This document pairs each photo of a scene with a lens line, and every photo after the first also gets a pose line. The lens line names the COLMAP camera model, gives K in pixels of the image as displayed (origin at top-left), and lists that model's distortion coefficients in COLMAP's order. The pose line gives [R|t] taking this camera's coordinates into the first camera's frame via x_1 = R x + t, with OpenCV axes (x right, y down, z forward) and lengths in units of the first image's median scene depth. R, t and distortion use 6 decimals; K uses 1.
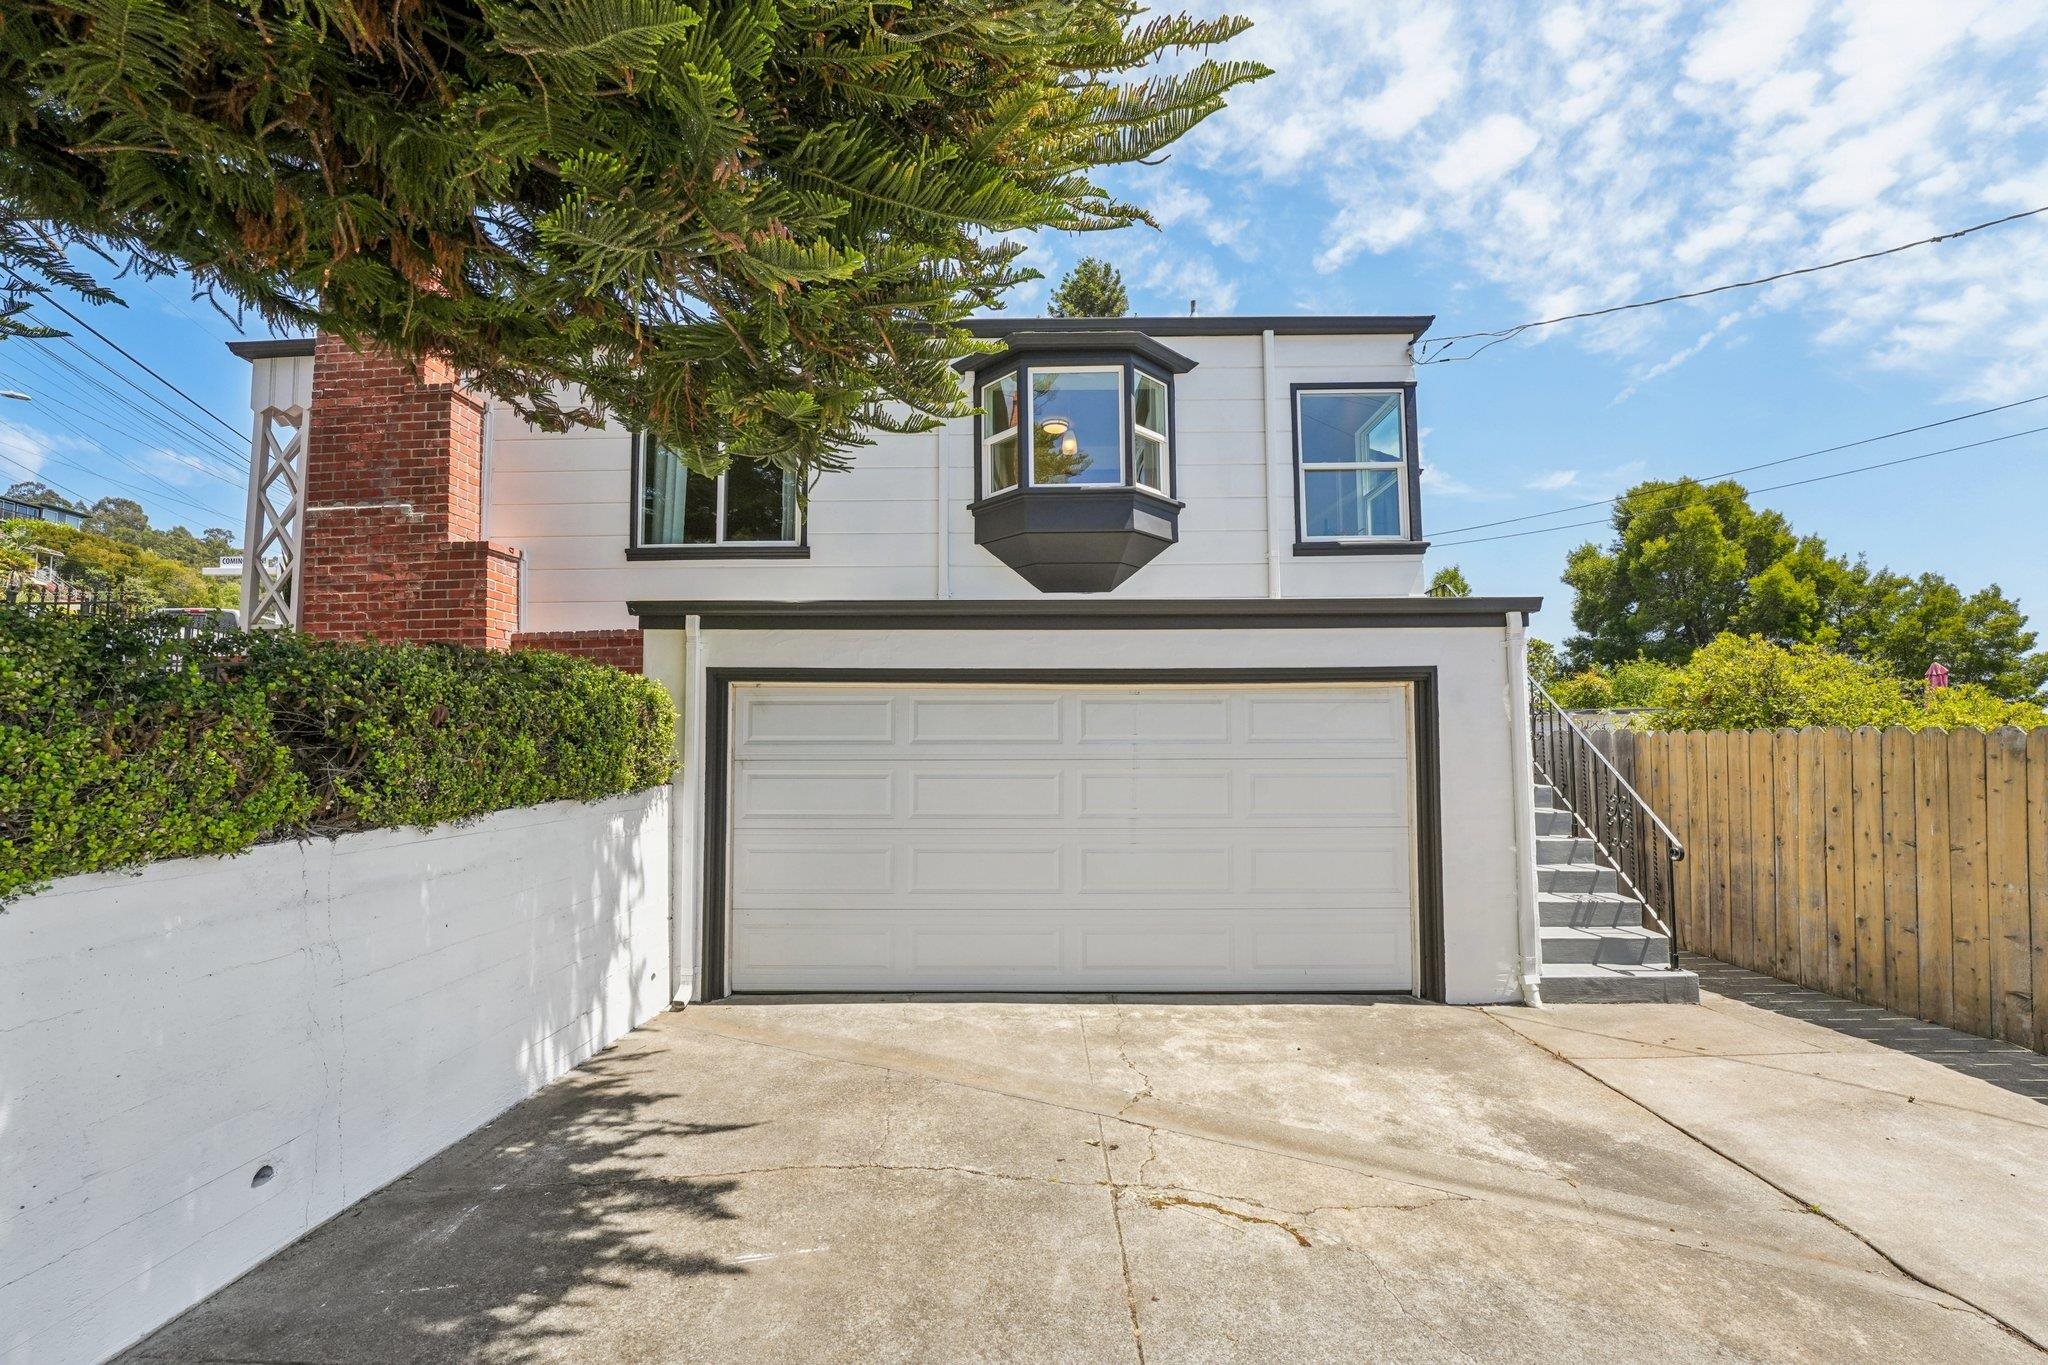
lens RADIAL K [[830.8, 0, 1040.7], [0, 830.8, 696.8], [0, 0, 1]] dist [-0.029006, 0.002210]
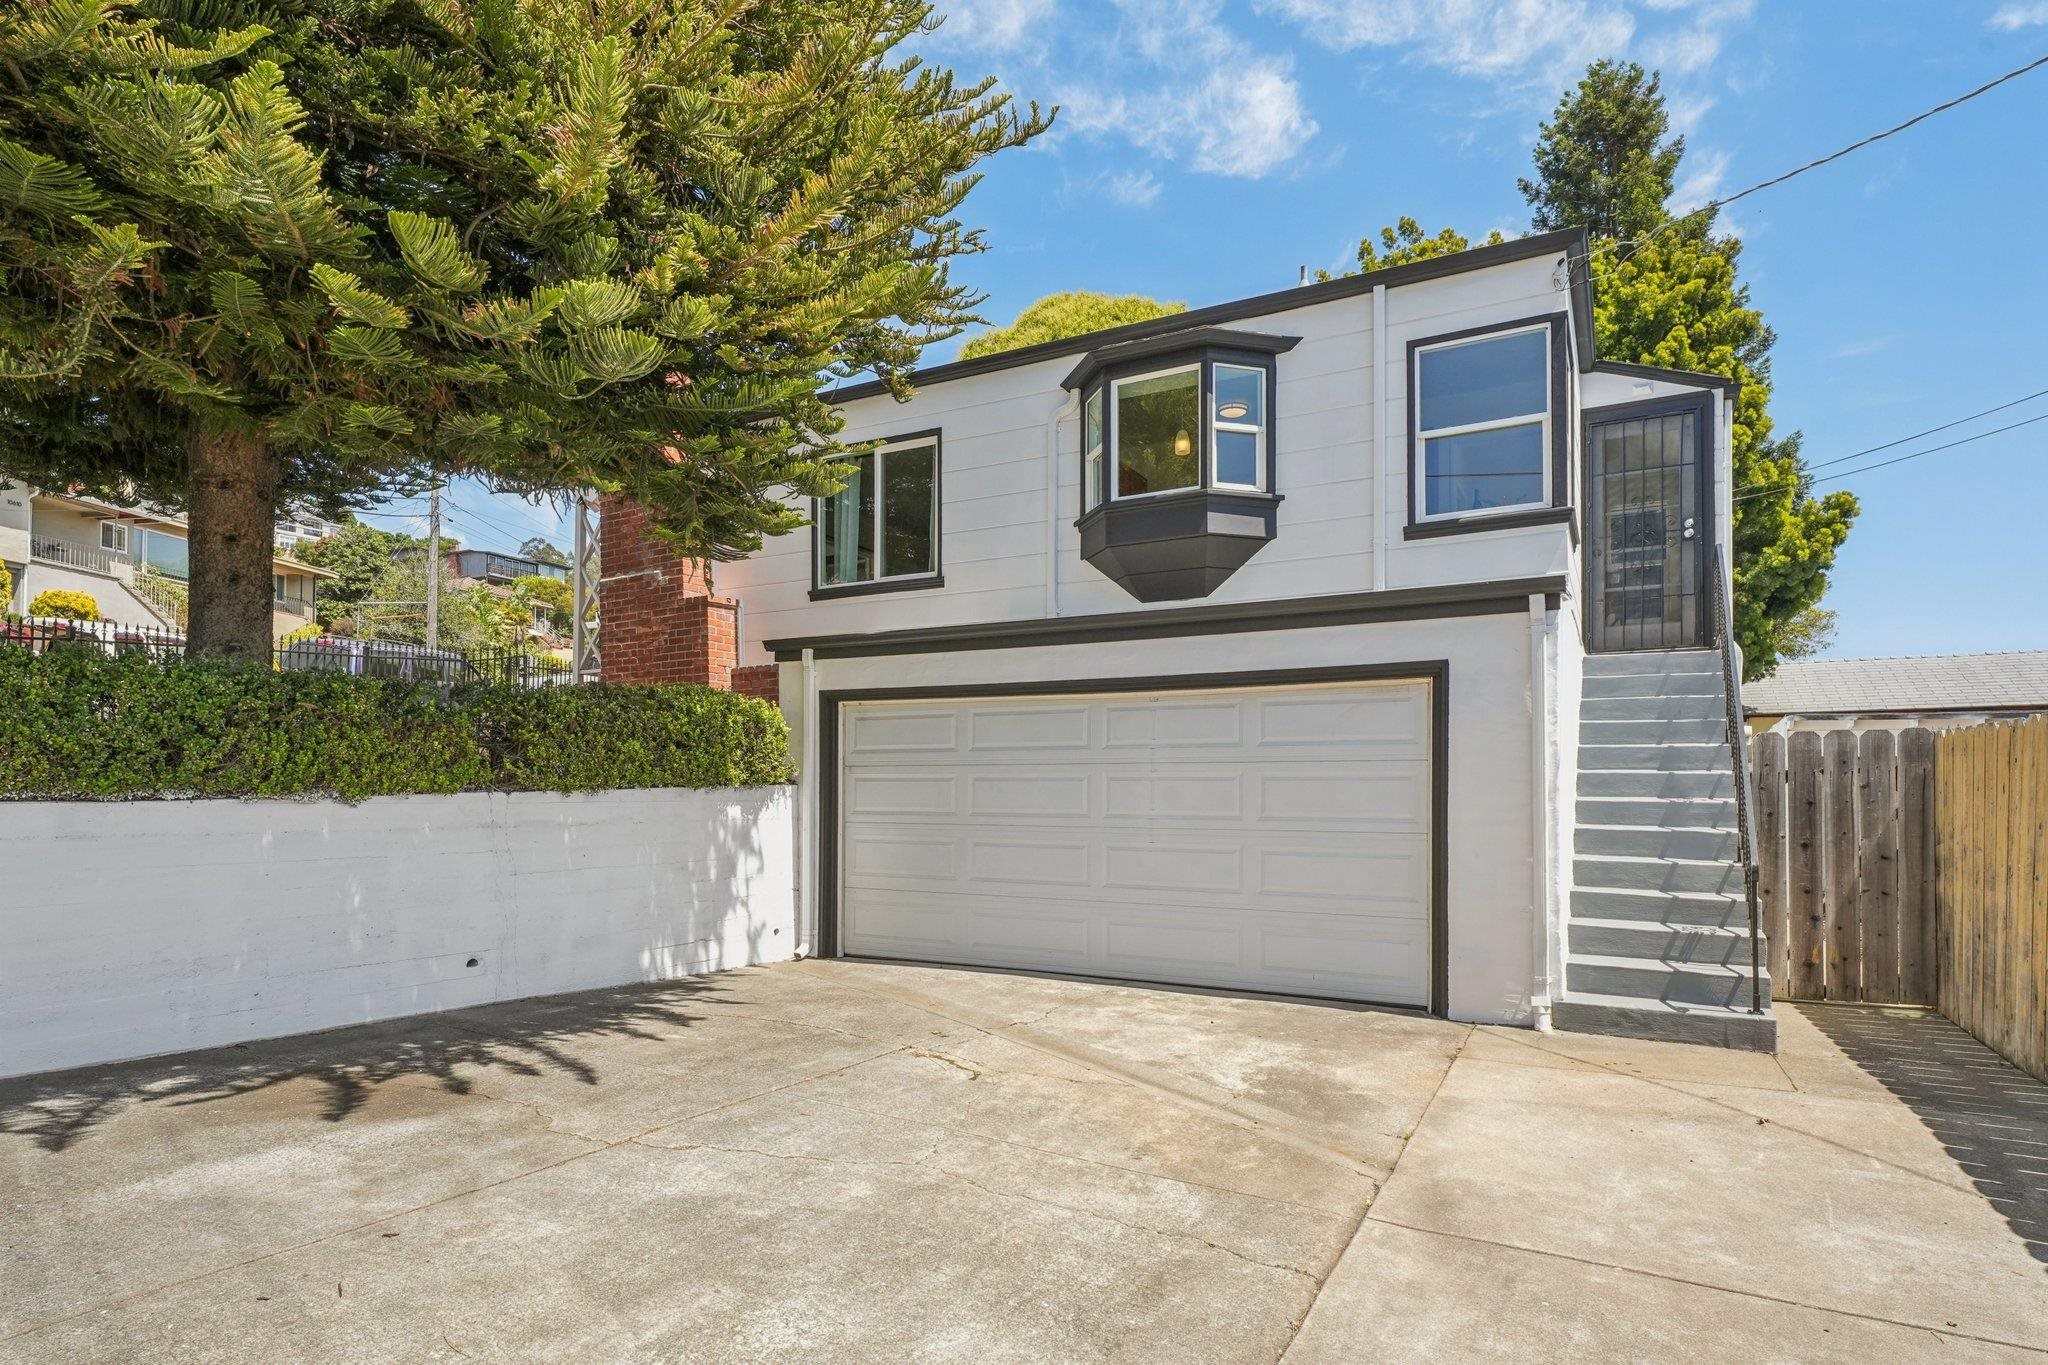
lens RADIAL K [[1106.4, 0, 1056.4], [0, 1106.4, 771.7], [0, 0, 1]] dist [-0.002399, -0.000976]
pose [[0.890386, -0.004255, -0.455187, 0.641881], [0.024437, 0.998961, 0.038464, 0.029284], [0.454550, -0.045371, 0.889565, -0.302123]]
